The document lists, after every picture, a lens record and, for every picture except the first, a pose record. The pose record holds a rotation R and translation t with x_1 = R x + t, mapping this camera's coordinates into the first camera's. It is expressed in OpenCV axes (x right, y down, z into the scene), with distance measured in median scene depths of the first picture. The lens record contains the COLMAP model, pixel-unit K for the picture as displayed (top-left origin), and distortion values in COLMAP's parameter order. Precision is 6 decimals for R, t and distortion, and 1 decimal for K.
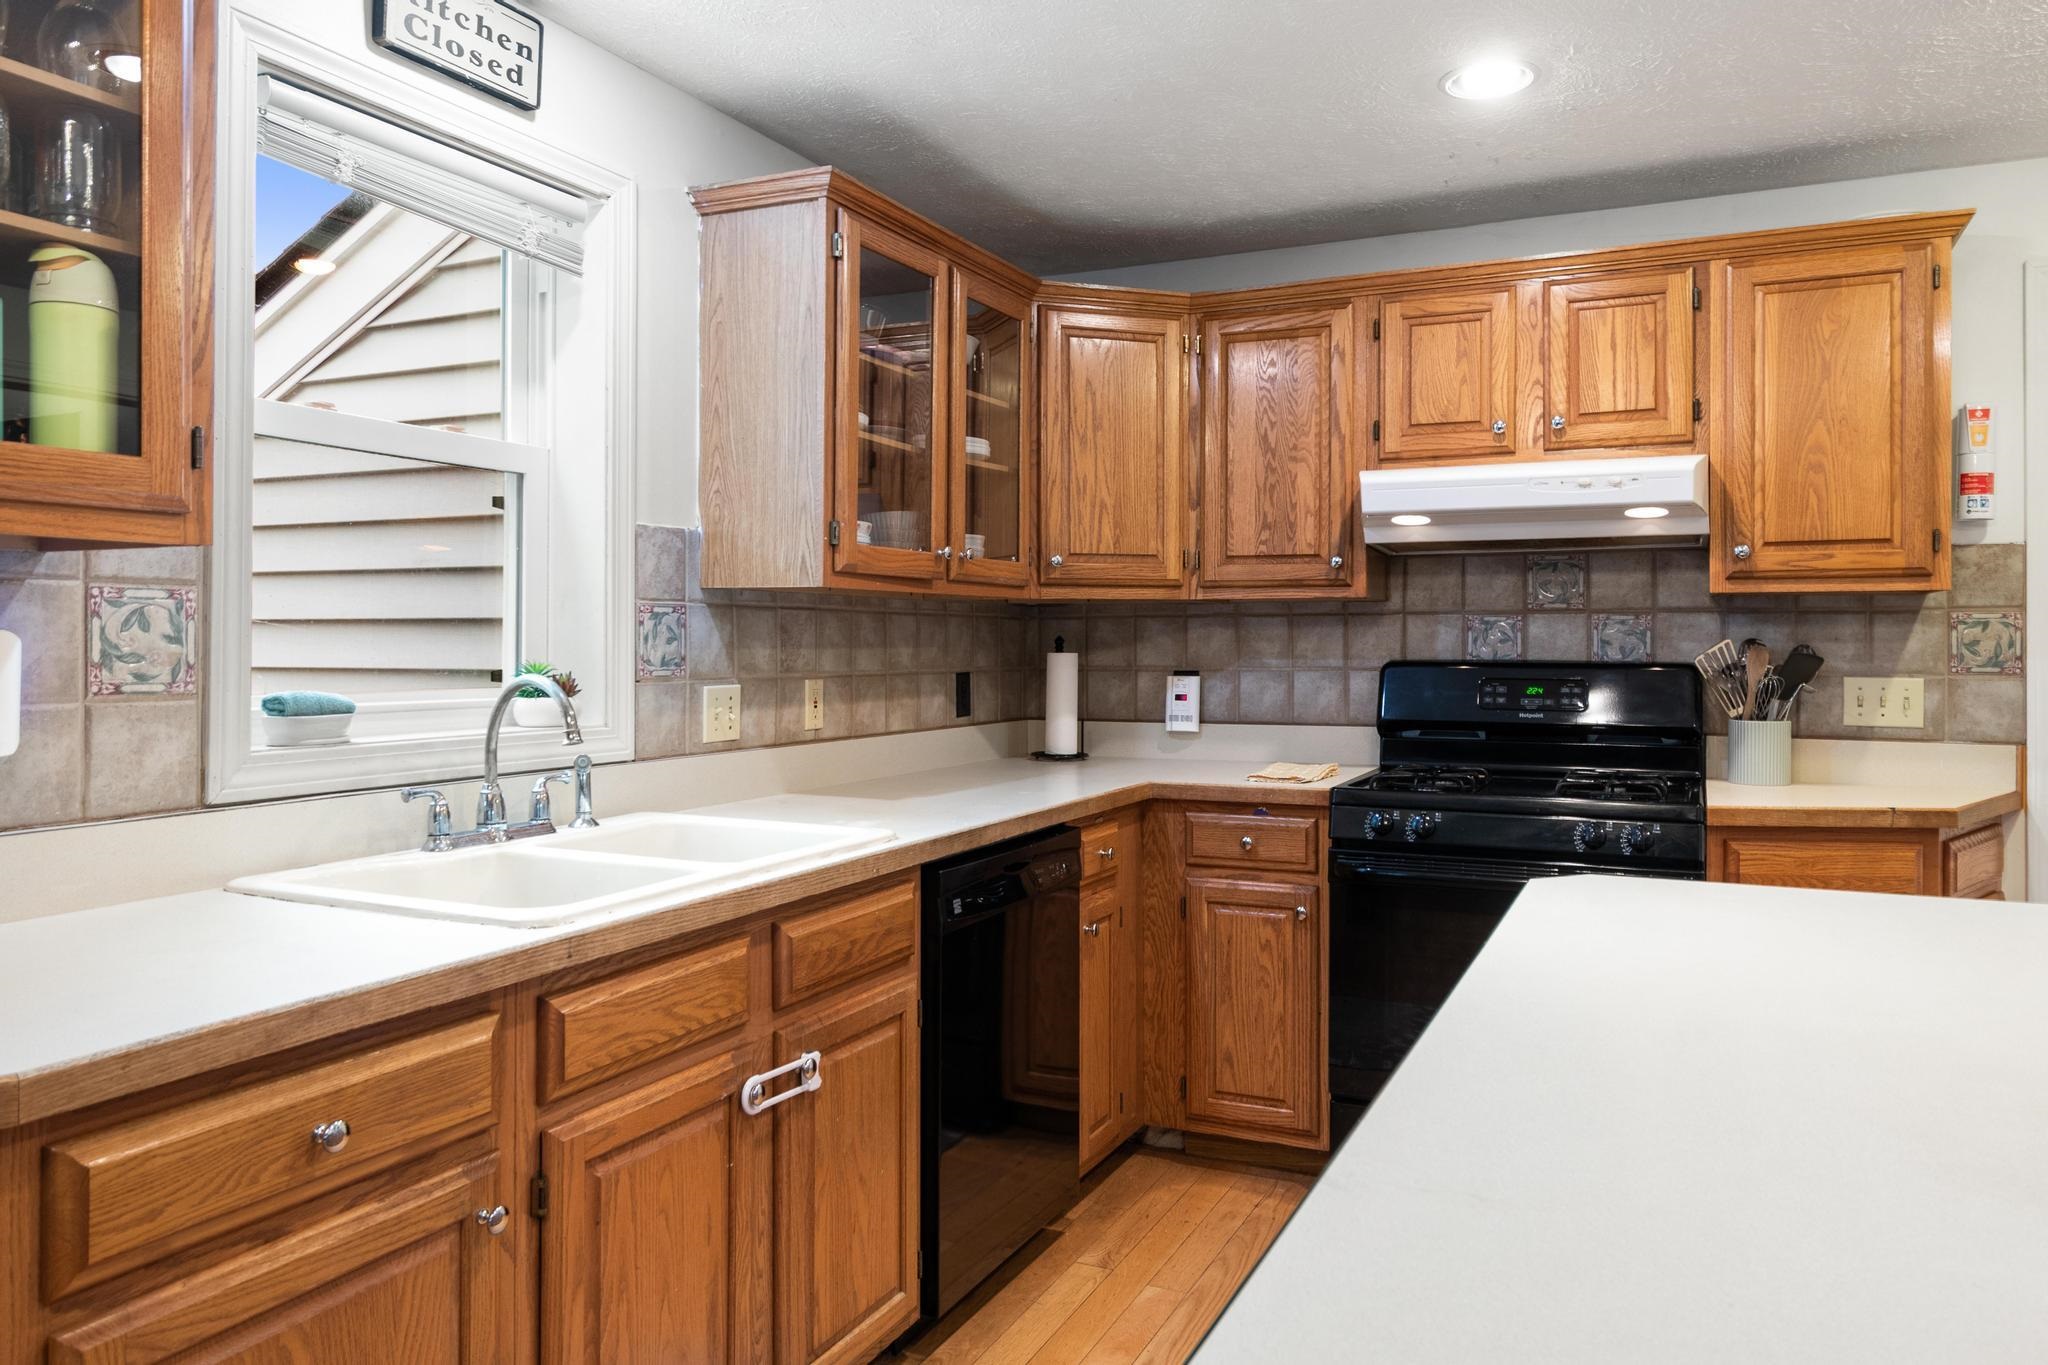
lens RADIAL K [[1379.3, 0, 1064.9], [0, 1379.3, 640.0], [0, 0, 1]] dist [0.005136, -0.000529]
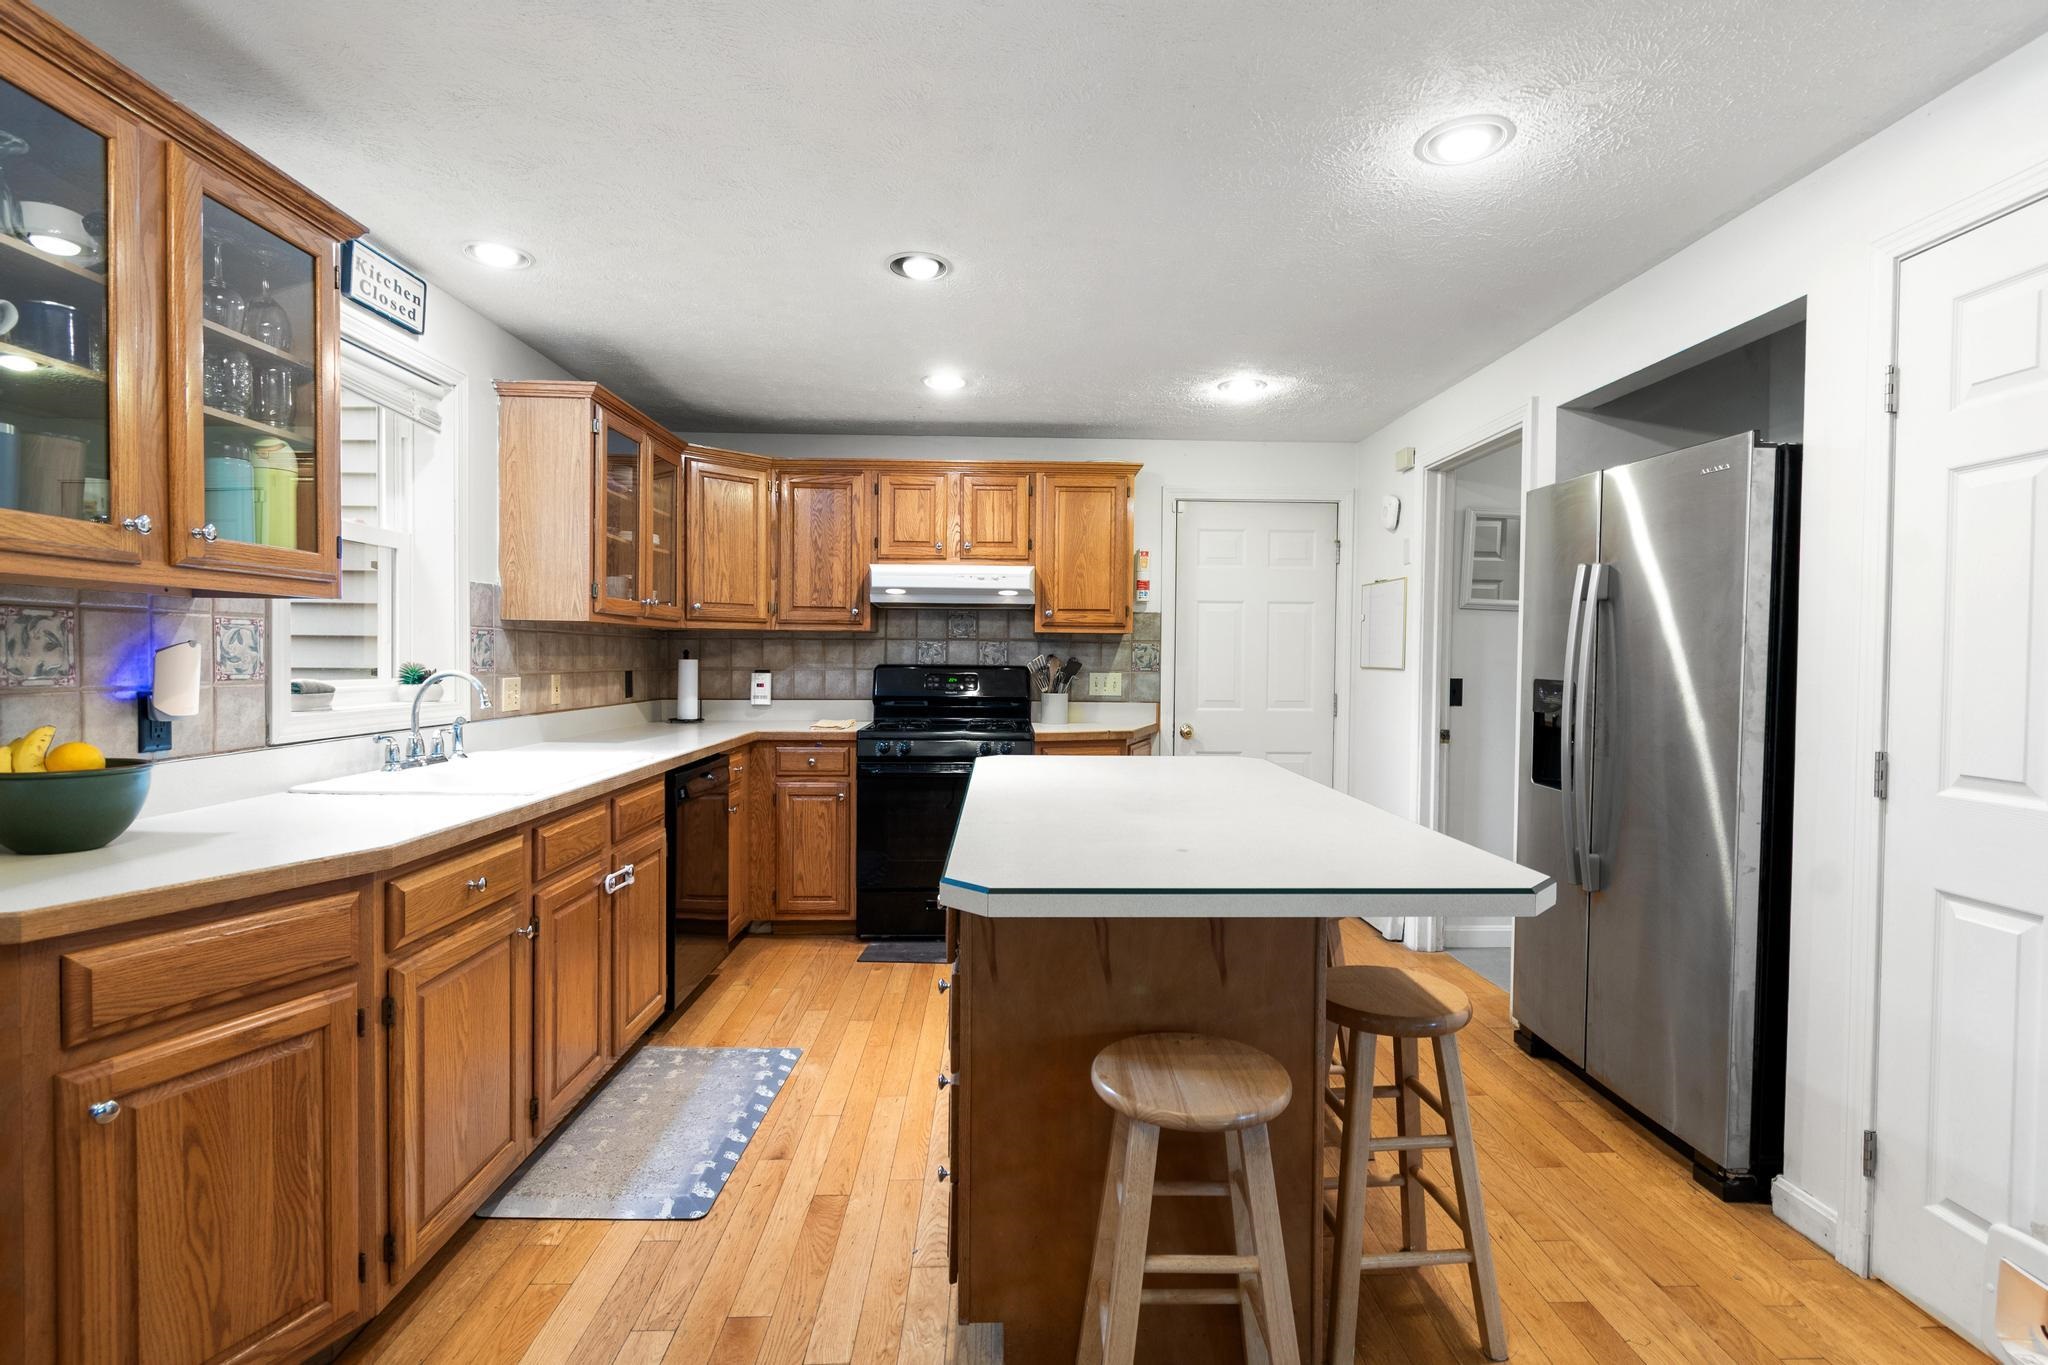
lens RADIAL K [[951.9, 0, 1024.0], [0, 951.9, 682.5], [0, 0, 1]] dist [-0.000261, -0.000199]
pose [[0.898743, -0.005319, 0.438443, -0.176979], [-0.008713, 0.999512, 0.029987, -0.001334], [-0.438388, -0.030771, 0.898259, -0.284432]]
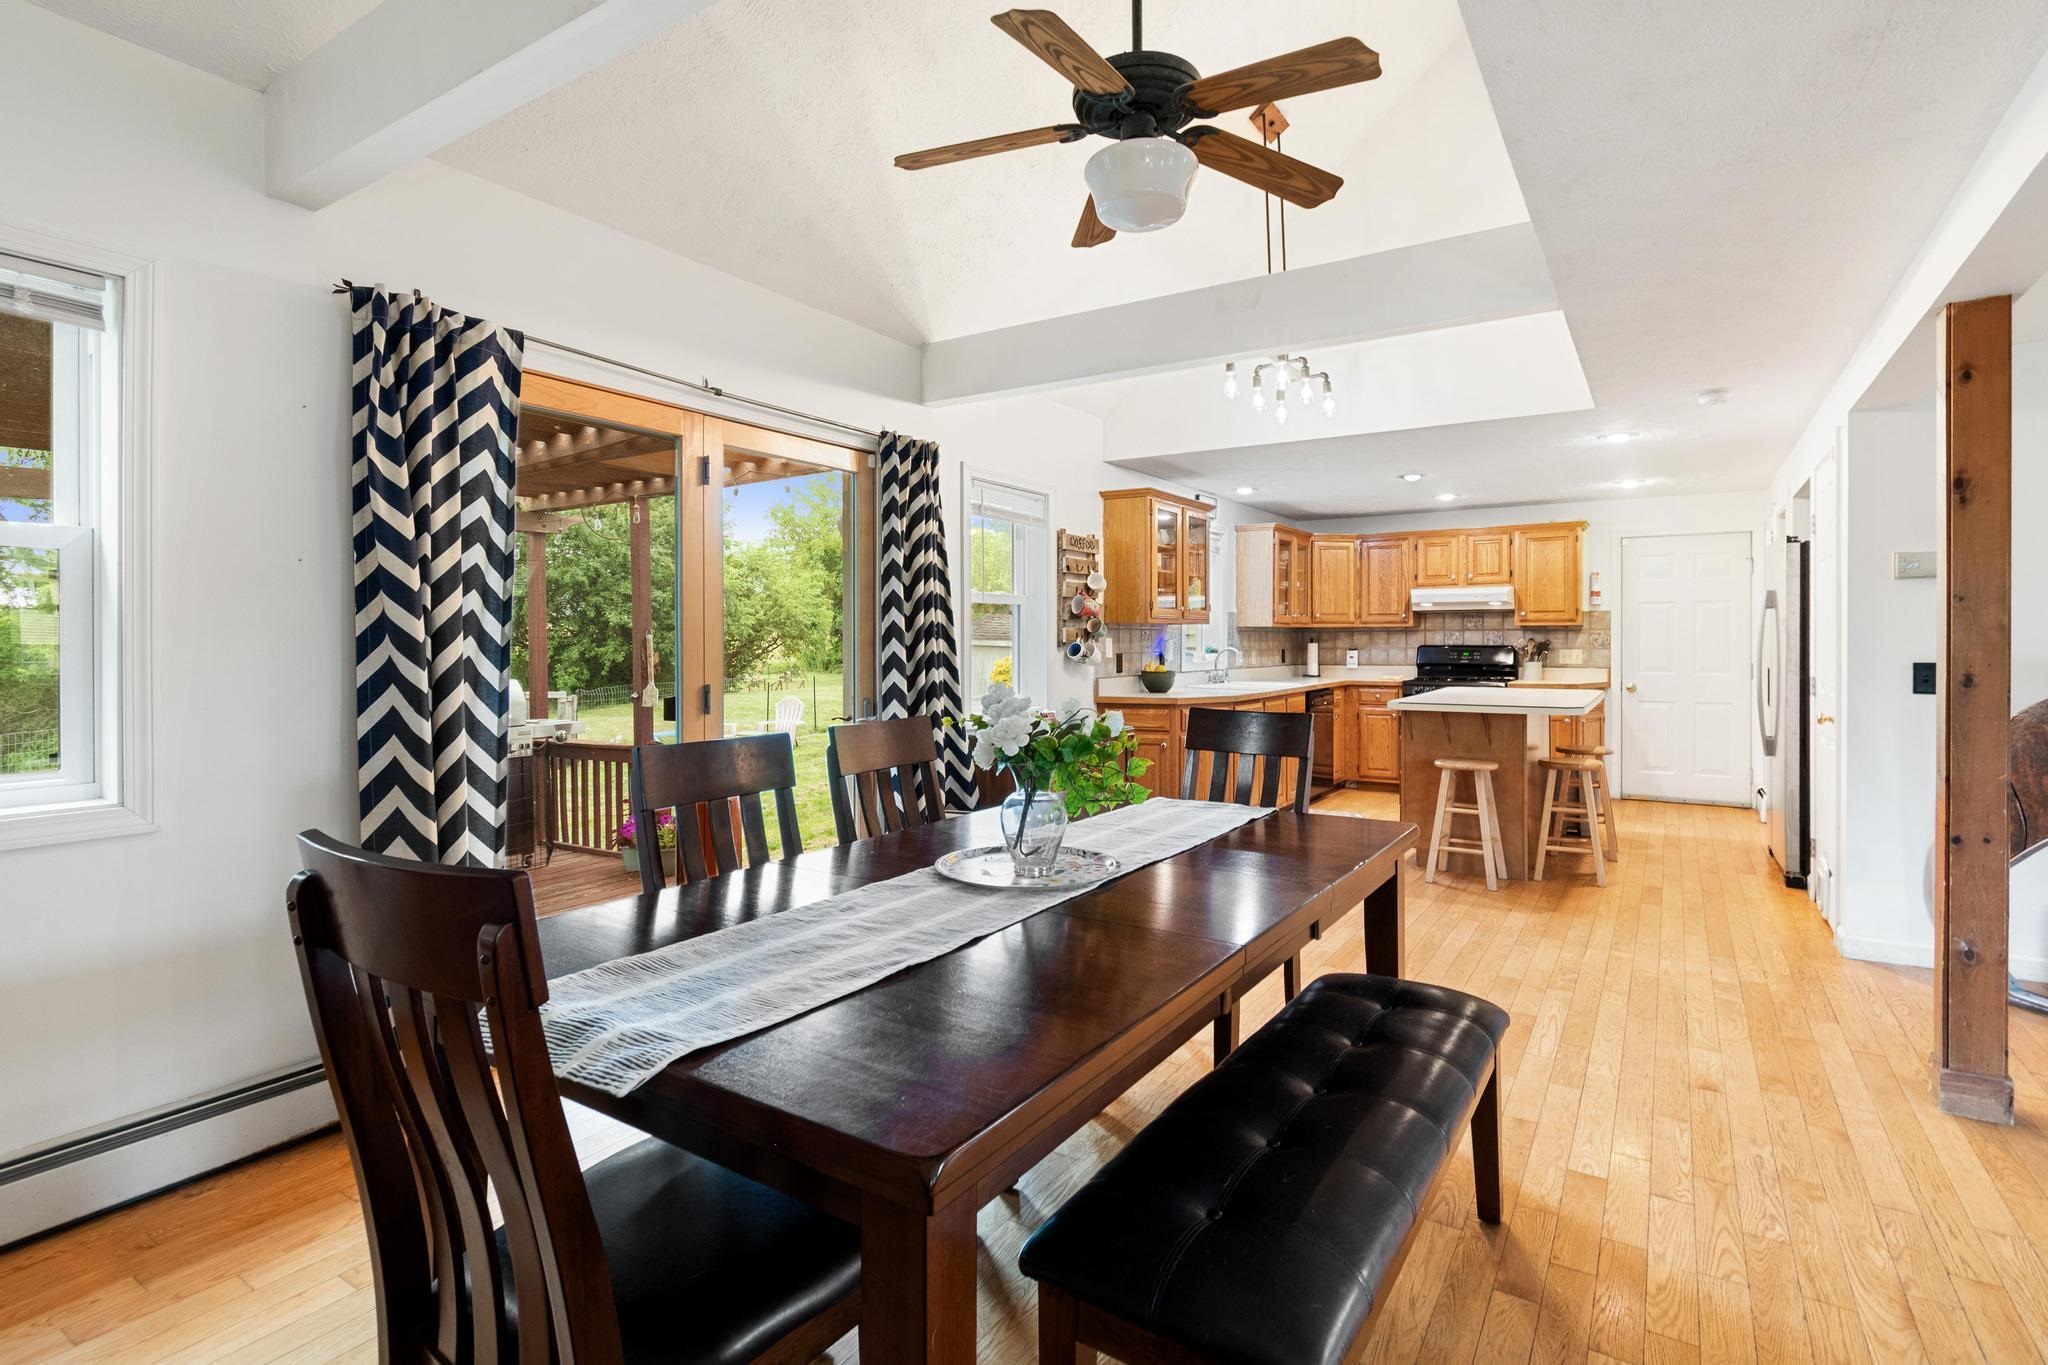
lens RADIAL K [[988.8, 0, 1041.9], [0, 988.8, 641.5], [0, 0, 1]] dist [-0.001008, -0.000628]
pose [[0.990007, -0.002434, -0.140998, -0.366211], [0.002931, 0.999990, 0.003319, -0.005041], [0.140989, -0.003699, 0.990004, -1.644007]]
